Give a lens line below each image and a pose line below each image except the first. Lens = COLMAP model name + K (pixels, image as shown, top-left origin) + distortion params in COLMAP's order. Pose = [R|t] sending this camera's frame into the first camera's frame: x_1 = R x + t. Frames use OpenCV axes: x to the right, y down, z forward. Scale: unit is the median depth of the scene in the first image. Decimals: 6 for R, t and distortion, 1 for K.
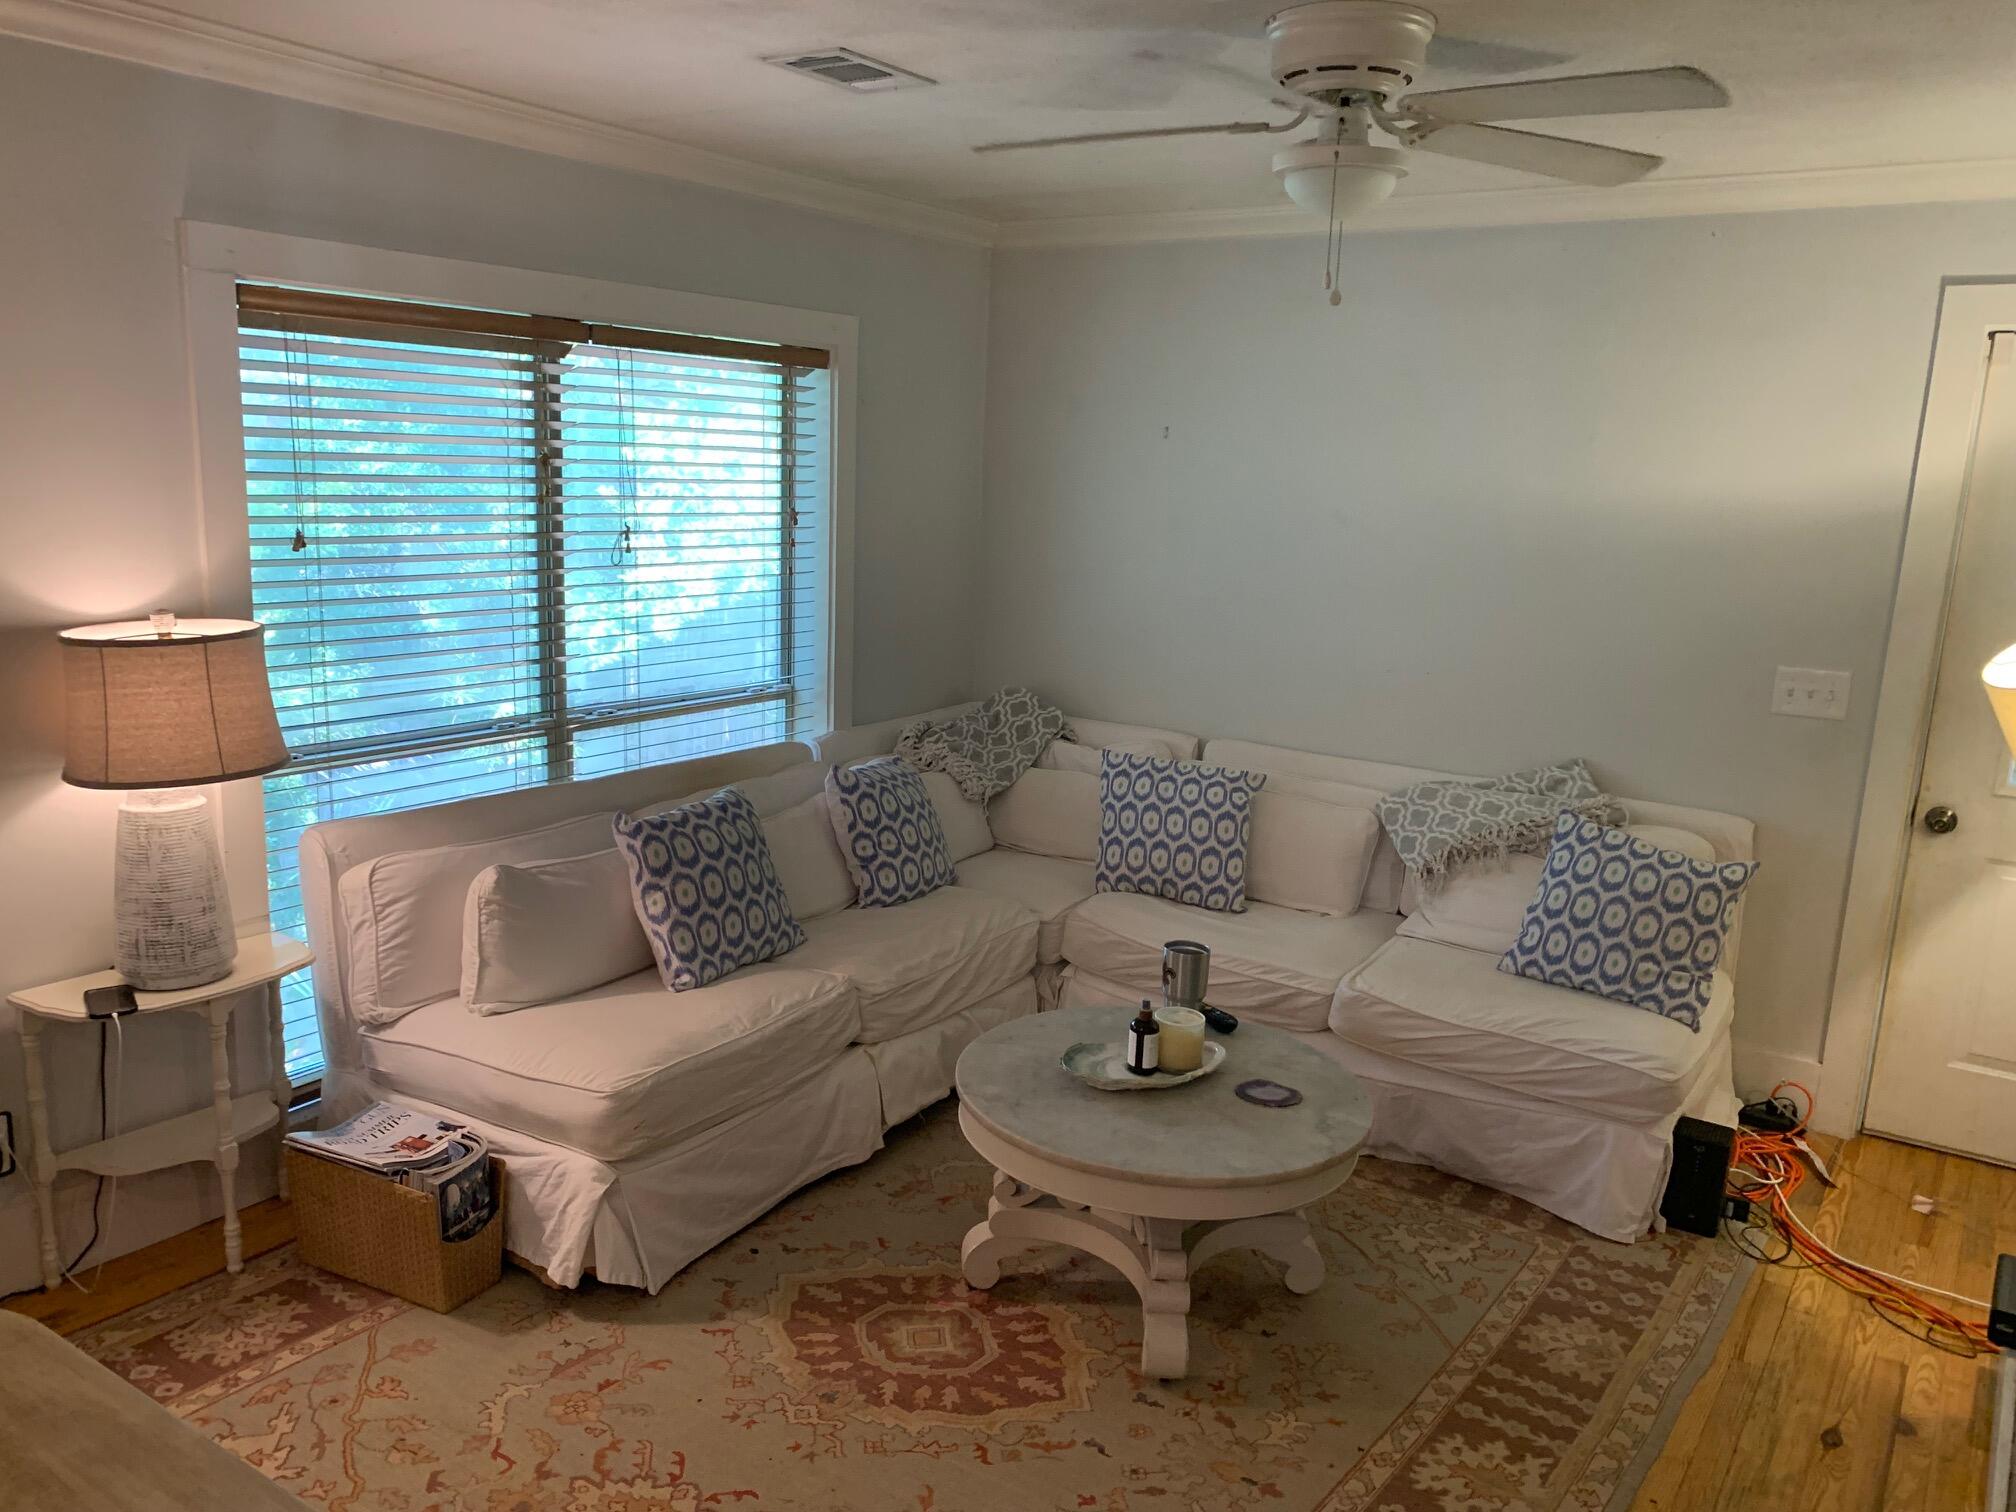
lens RADIAL K [[1557.1, 0, 1018.7], [0, 1557.1, 769.4], [0, 0, 1]] dist [-0.001863, -0.051416]
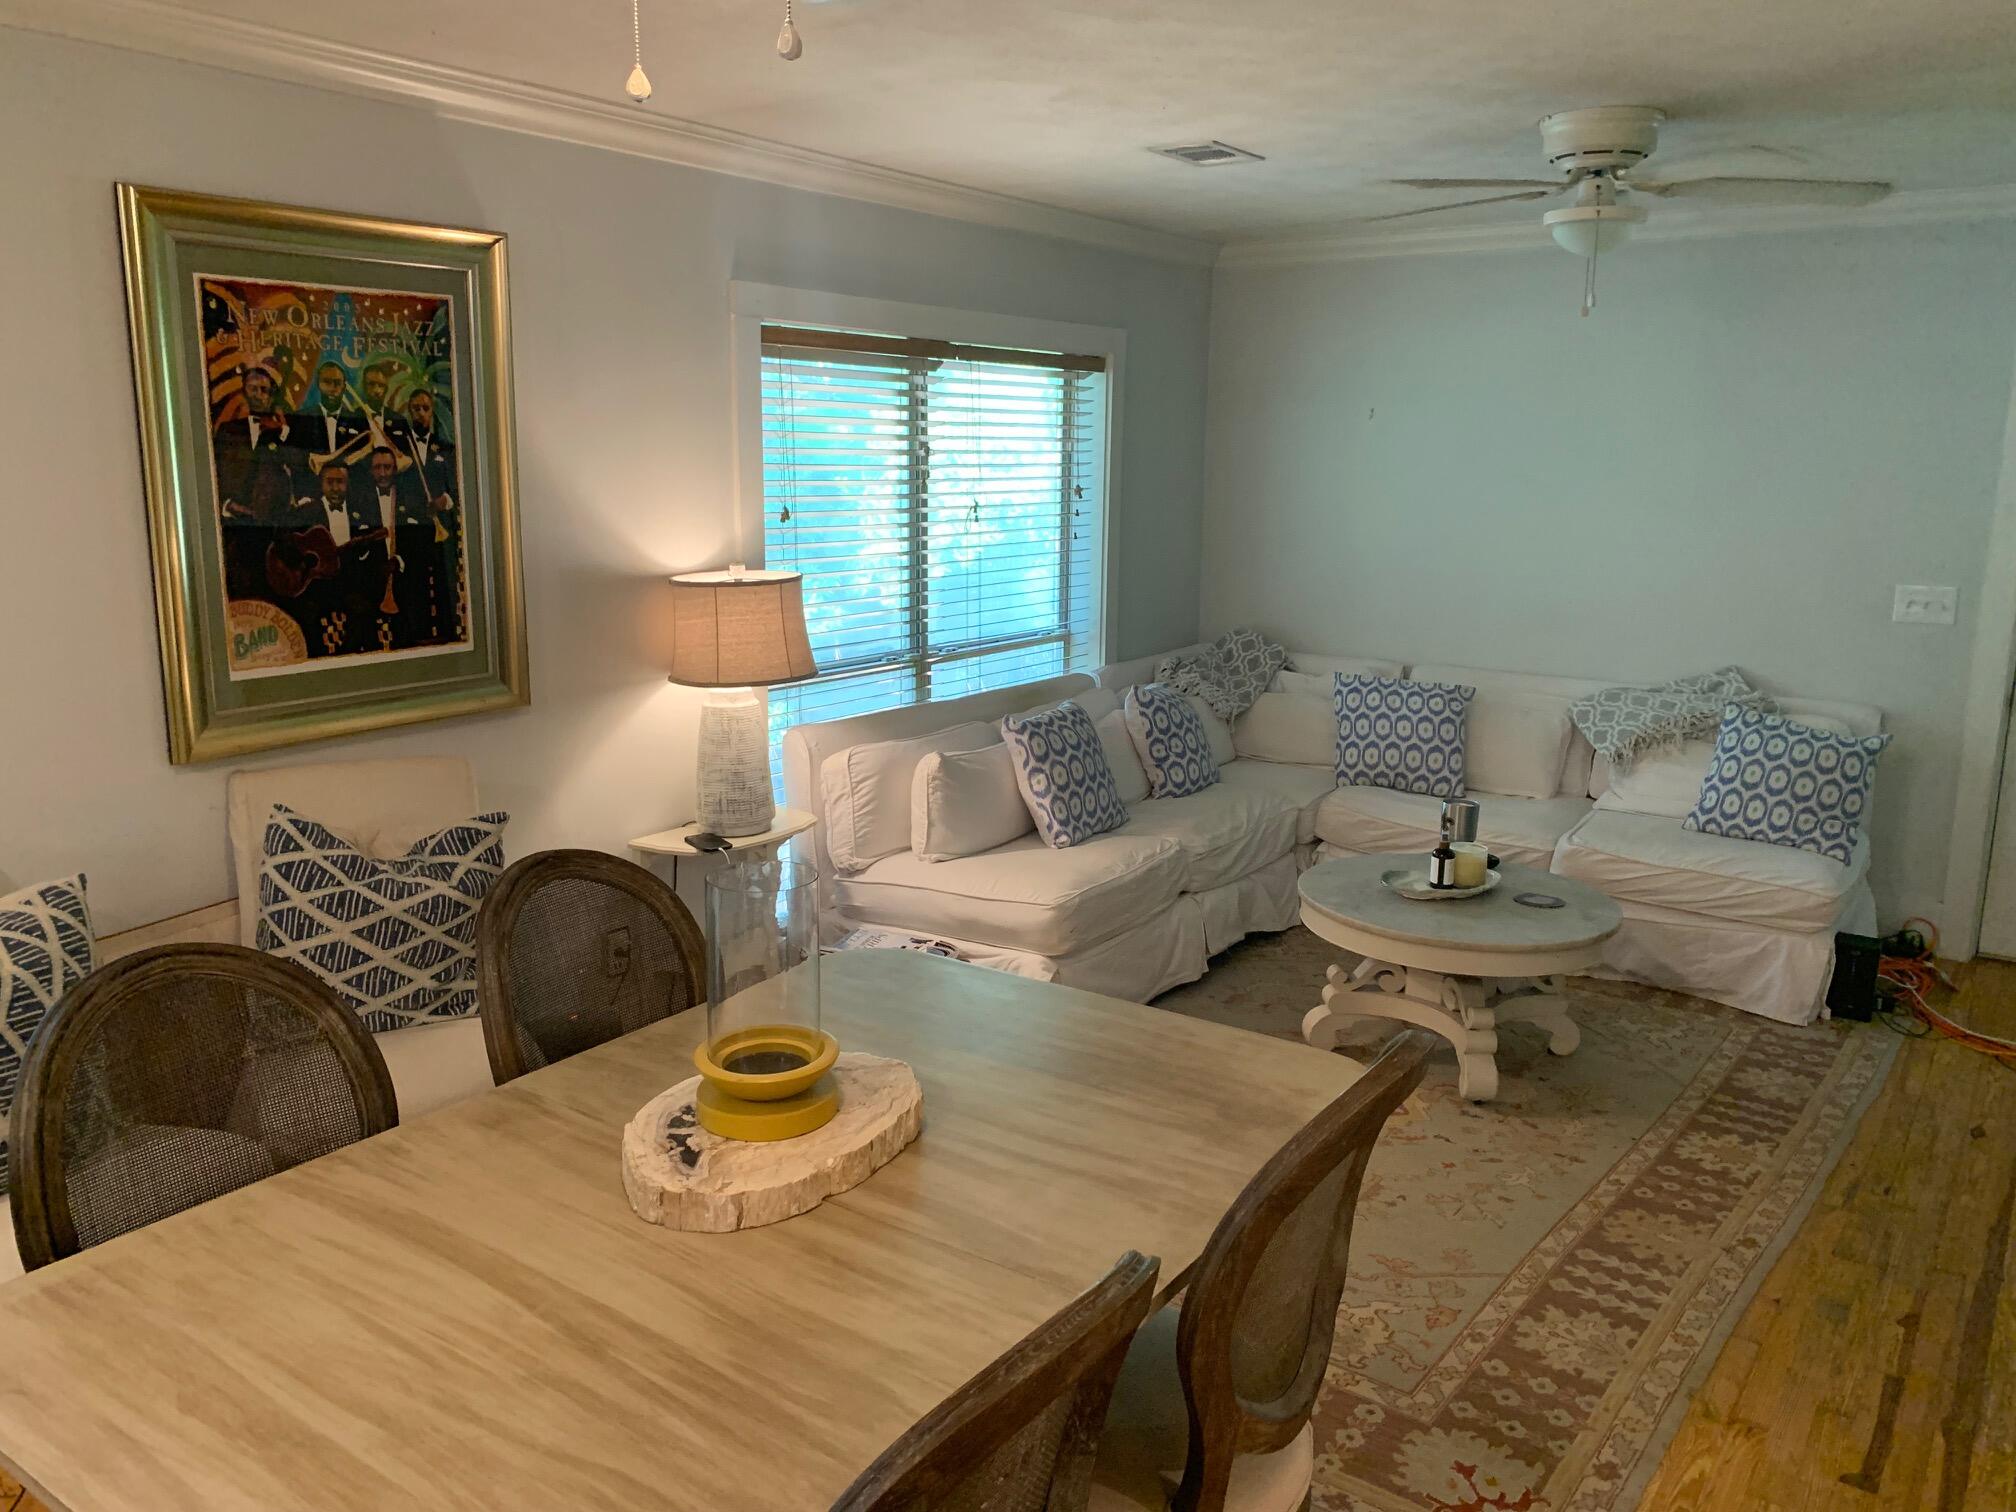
lens RADIAL K [[1557.1, 0, 988.1], [0, 1557.1, 741.1], [0, 0, 1]] dist [-0.001863, -0.051416]
pose [[0.998749, -0.023936, -0.043894, -0.212509], [0.023396, 0.999645, -0.012761, 0.064731], [0.044184, 0.011718, 0.998955, -0.307681]]
